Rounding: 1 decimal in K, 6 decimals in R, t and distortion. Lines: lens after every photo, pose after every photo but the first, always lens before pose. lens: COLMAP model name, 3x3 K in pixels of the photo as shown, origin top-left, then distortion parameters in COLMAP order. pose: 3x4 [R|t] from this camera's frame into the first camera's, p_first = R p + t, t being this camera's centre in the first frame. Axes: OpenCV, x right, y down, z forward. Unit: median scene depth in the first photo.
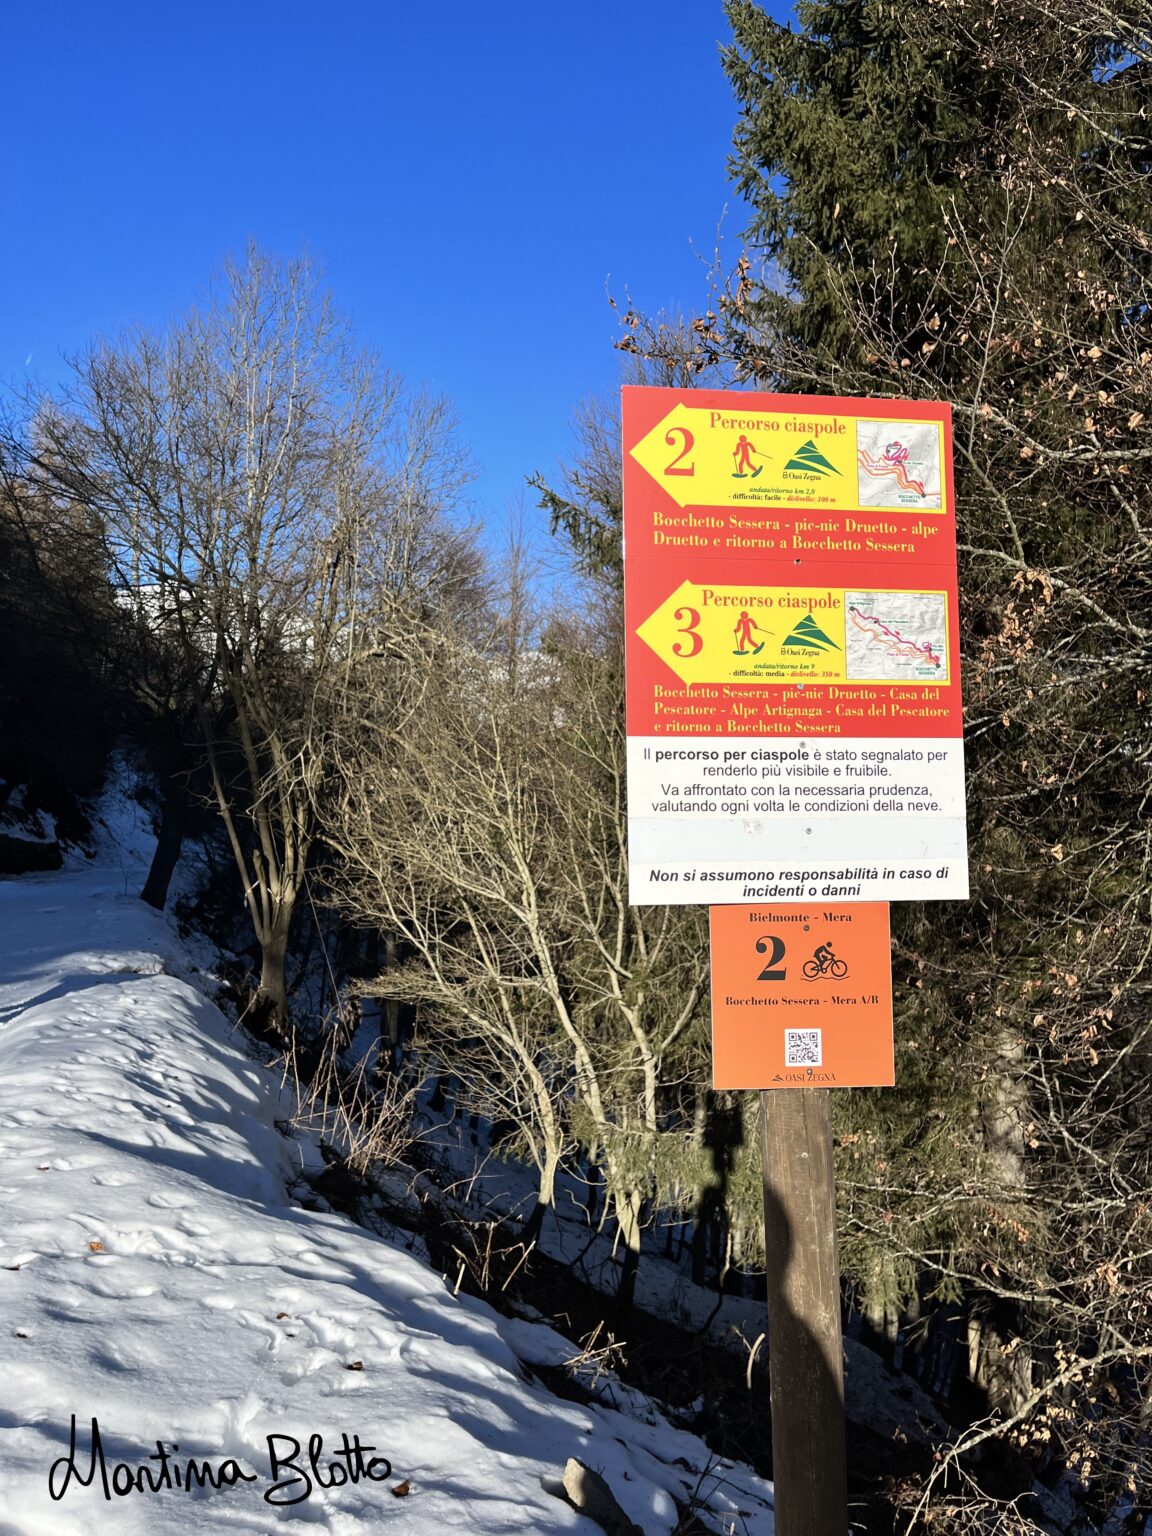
lens RADIAL K [[1170.3, 0, 575.5], [0, 1170.3, 769.5], [0, 0, 1]] dist [0.000568, -0.005936]
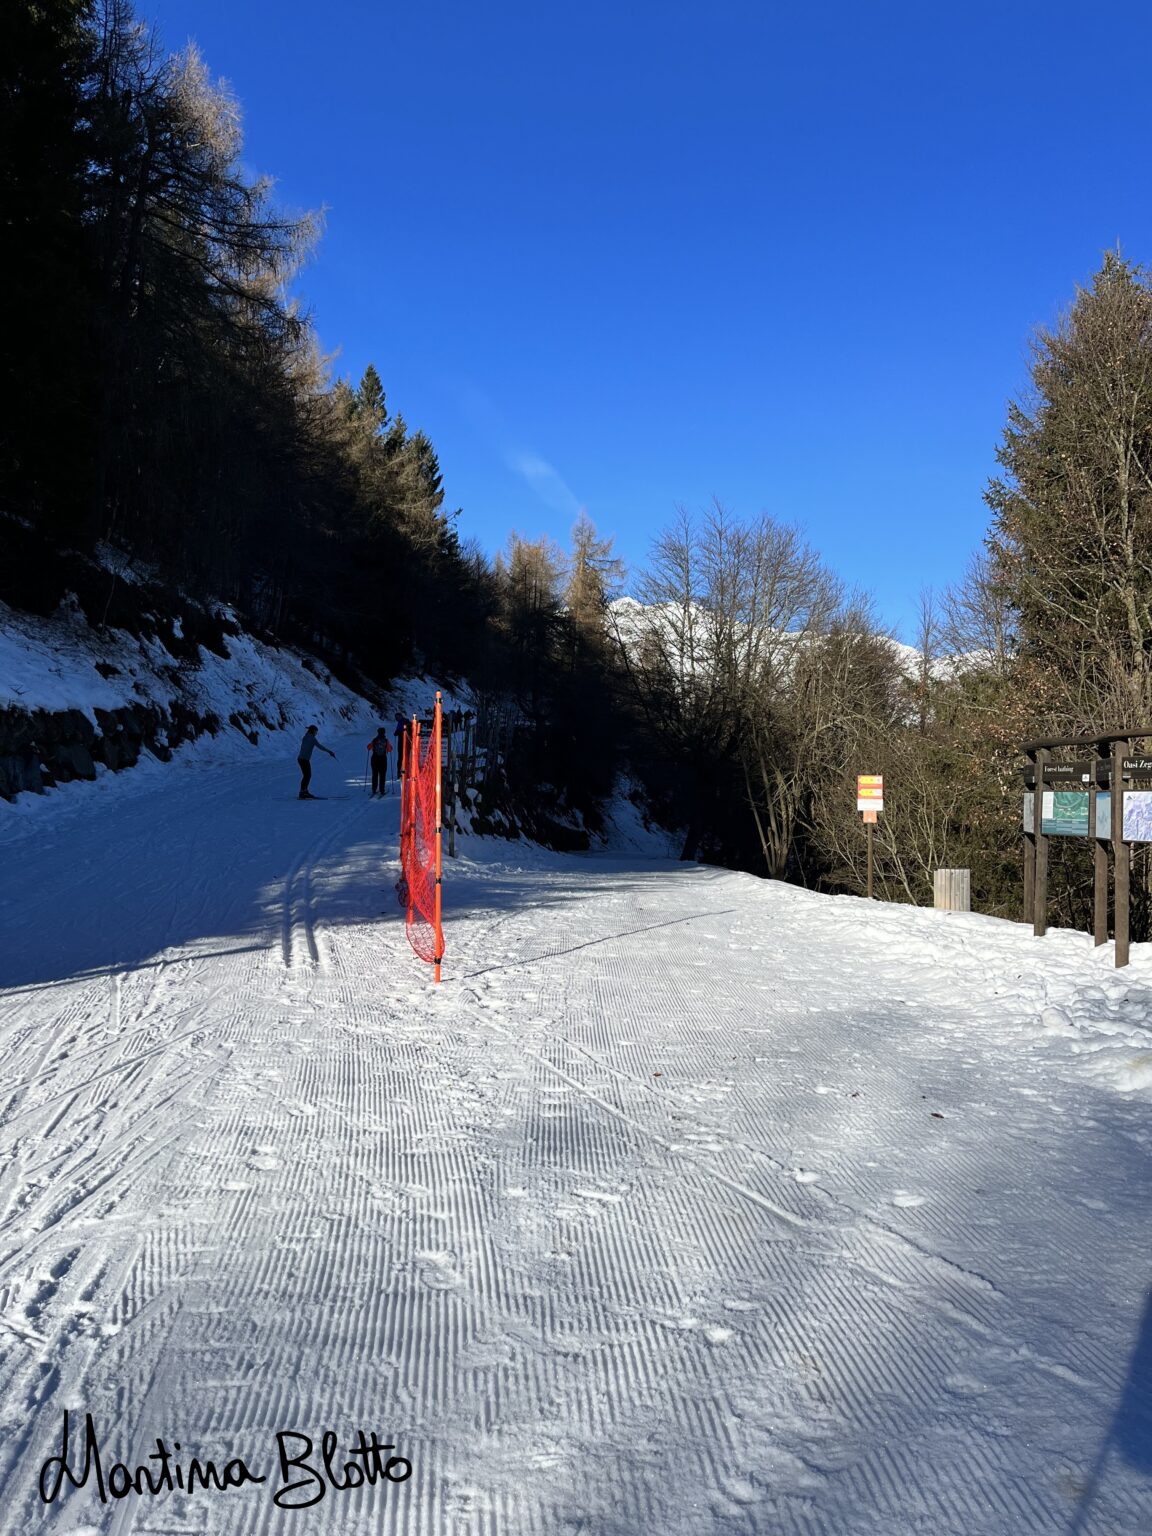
lens RADIAL K [[1170.3, 0, 574.1], [0, 1170.3, 777.3], [0, 0, 1]] dist [0.000568, -0.005936]
pose [[0.932325, 0.001888, -0.361617, 0.145241], [0.000210, 0.999983, 0.005762, -0.029386], [0.361622, -0.005448, 0.932309, -1.006545]]
